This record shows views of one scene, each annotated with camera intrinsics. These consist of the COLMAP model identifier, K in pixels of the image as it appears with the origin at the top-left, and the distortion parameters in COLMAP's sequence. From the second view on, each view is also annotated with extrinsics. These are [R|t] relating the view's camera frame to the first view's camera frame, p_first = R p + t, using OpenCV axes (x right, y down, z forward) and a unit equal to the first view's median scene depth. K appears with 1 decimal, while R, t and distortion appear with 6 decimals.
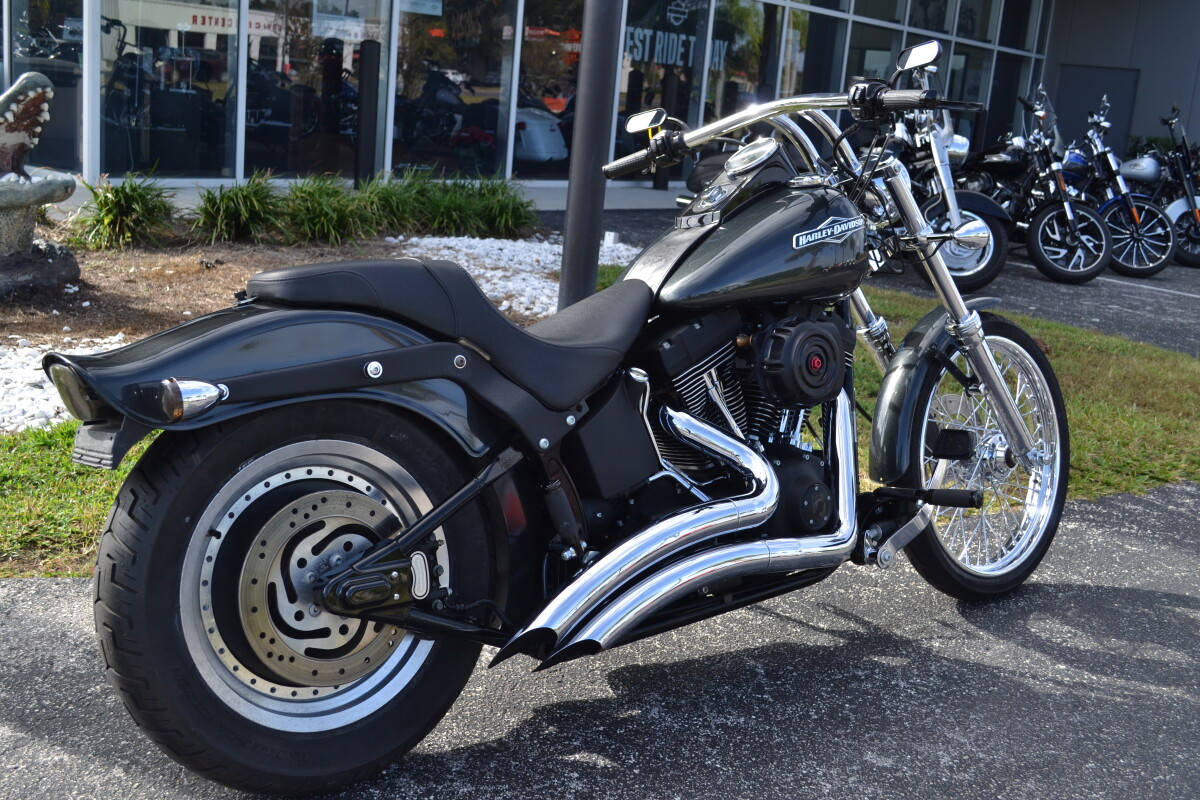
lens RADIAL K [[1344.0, 0, 599.1], [0, 1344.0, 396.9], [0, 0, 1]] dist [-0.028920, 0.000000]
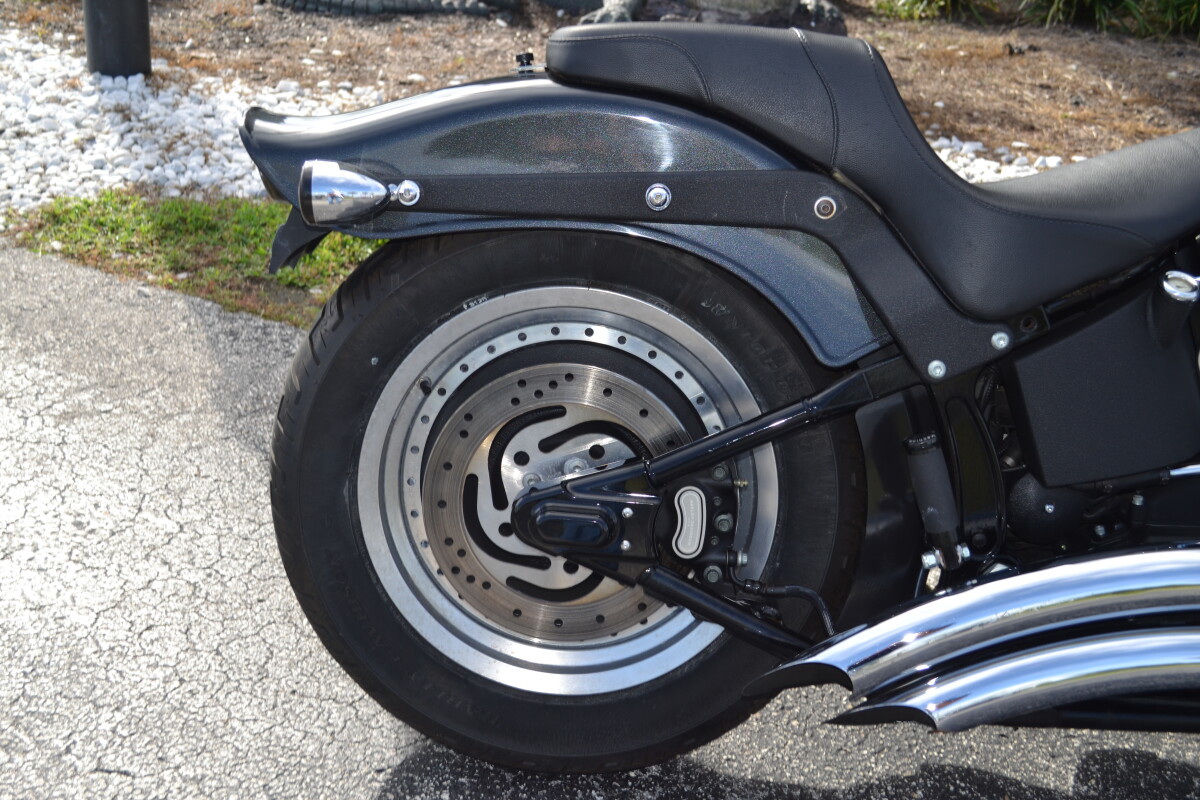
lens RADIAL K [[1437.4, 0, 600.0], [0, 1437.4, 405.7], [0, 0, 1]] dist [-0.031362, 0.000000]
pose [[0.756745, 0.245146, -0.606003, 0.250481], [-0.157806, 0.968112, 0.194569, -0.052771], [0.634377, -0.051609, 0.771299, 0.452191]]
